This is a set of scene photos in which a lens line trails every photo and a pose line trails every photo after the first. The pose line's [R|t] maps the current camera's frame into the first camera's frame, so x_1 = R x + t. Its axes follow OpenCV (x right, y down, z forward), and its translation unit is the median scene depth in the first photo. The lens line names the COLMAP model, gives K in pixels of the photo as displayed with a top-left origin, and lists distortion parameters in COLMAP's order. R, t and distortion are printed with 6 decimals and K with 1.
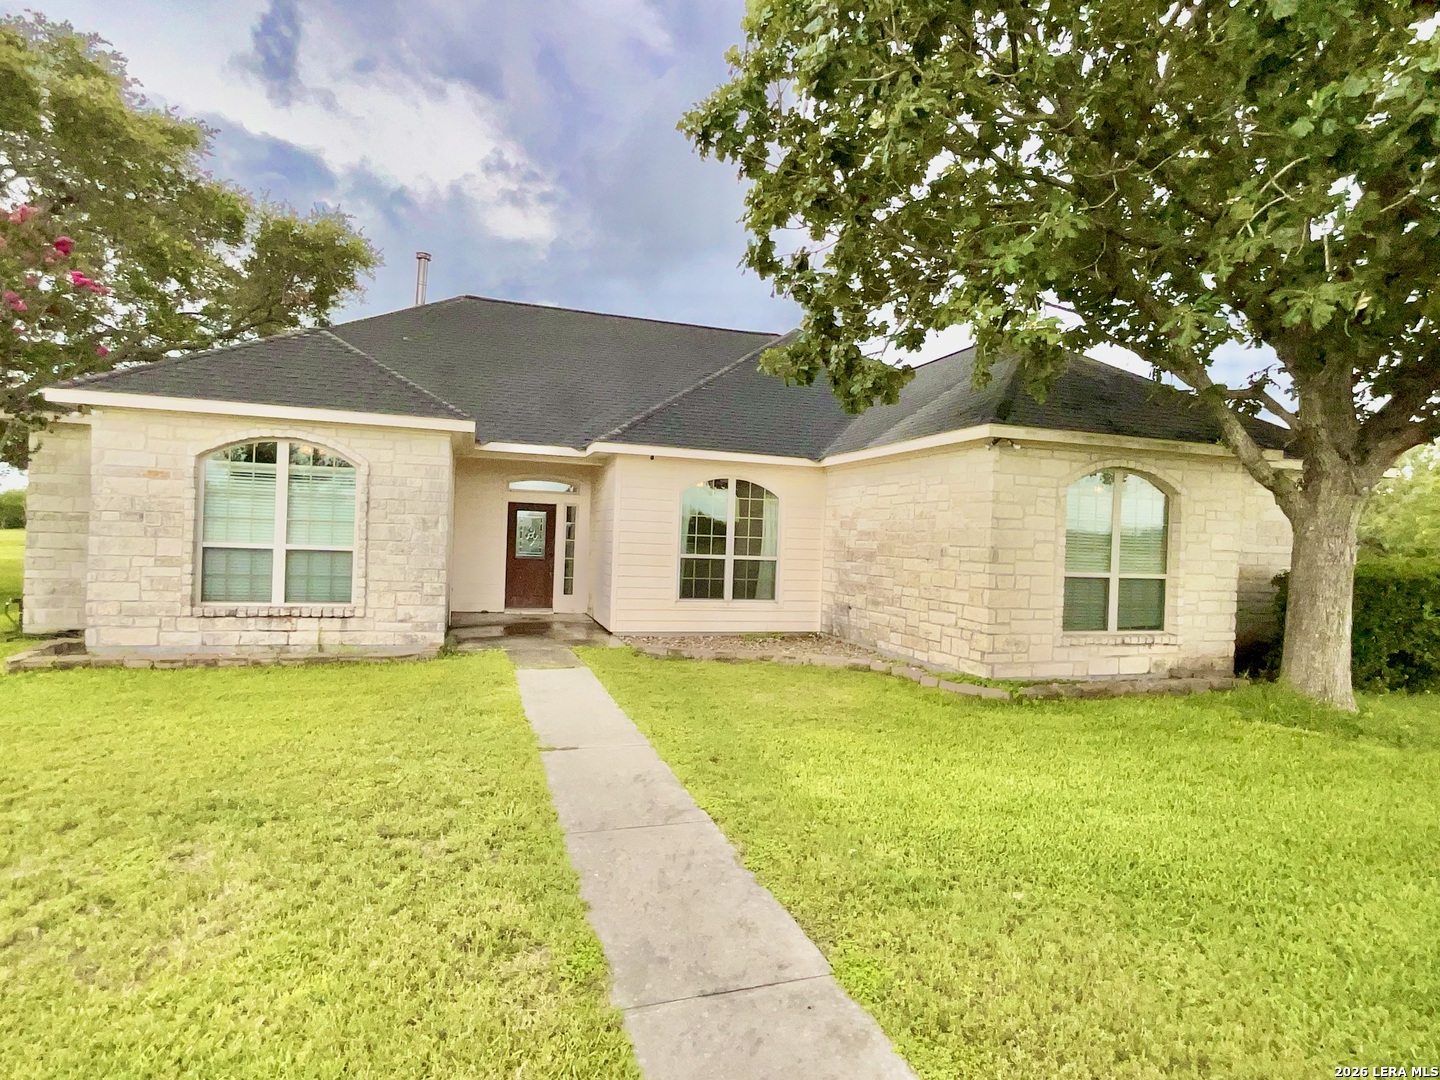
lens RADIAL K [[758.5, 0, 720.0], [0, 758.5, 540.0], [0, 0, 1]] dist [-0.002030, -0.000355]
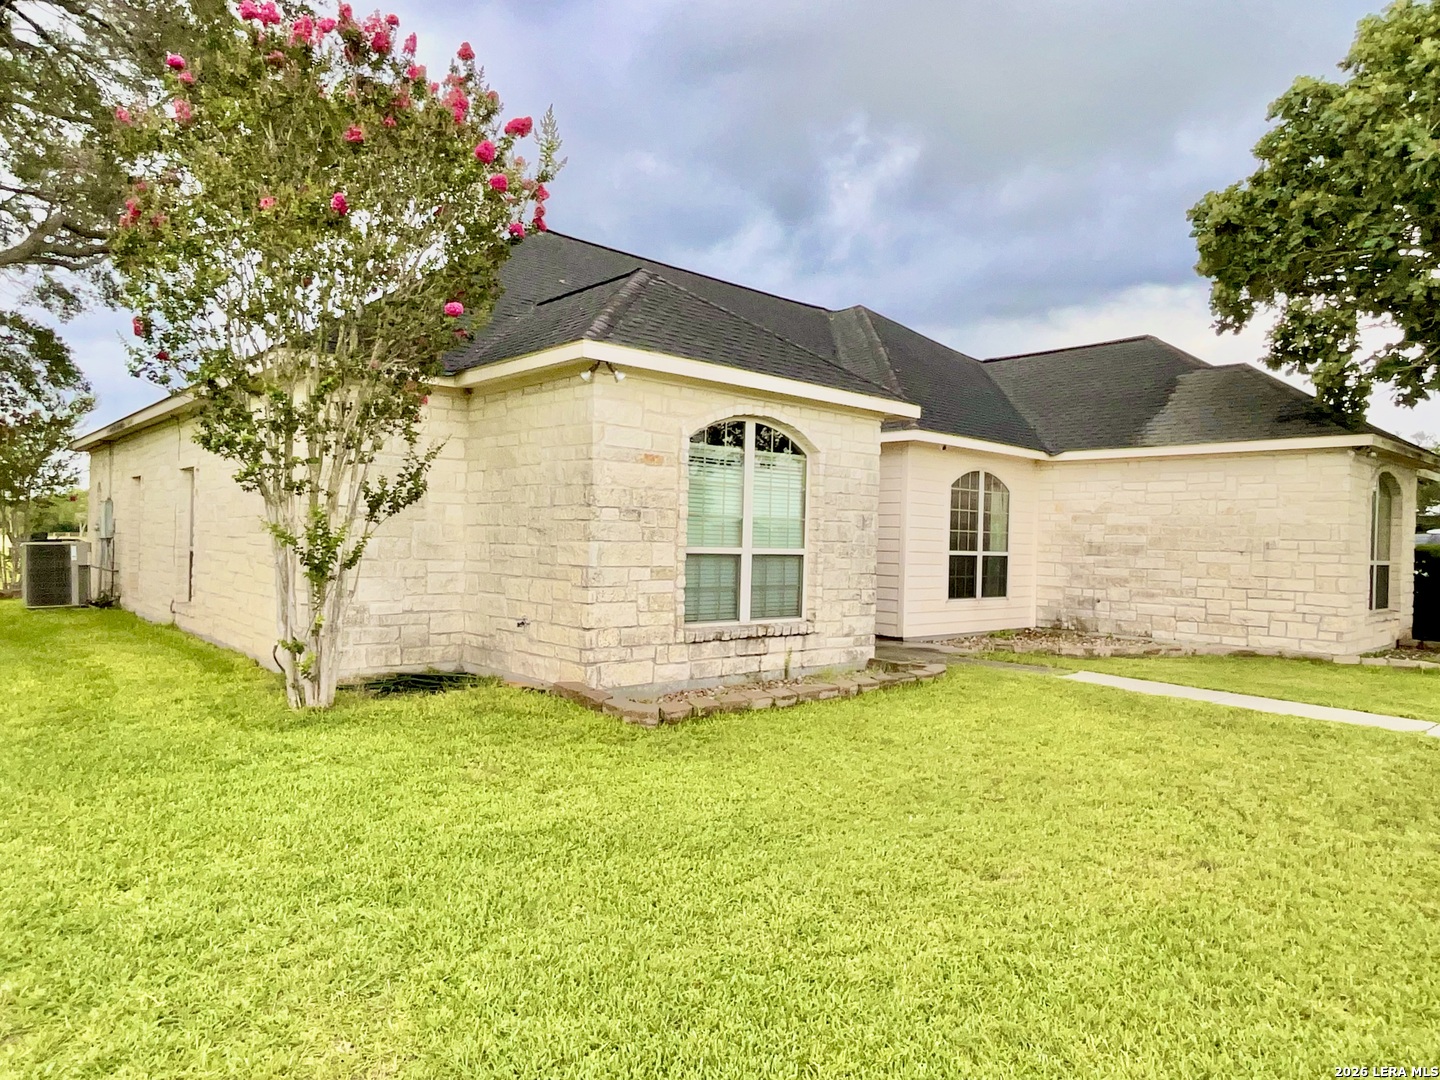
lens RADIAL K [[889.4, 0, 720.0], [0, 889.4, 540.0], [0, 0, 1]] dist [0.003487, 0.000960]
pose [[0.914578, -0.012689, 0.404210, -0.956136], [0.007739, 0.999874, 0.013877, -0.015847], [-0.404335, -0.009564, 0.914561, 0.140224]]
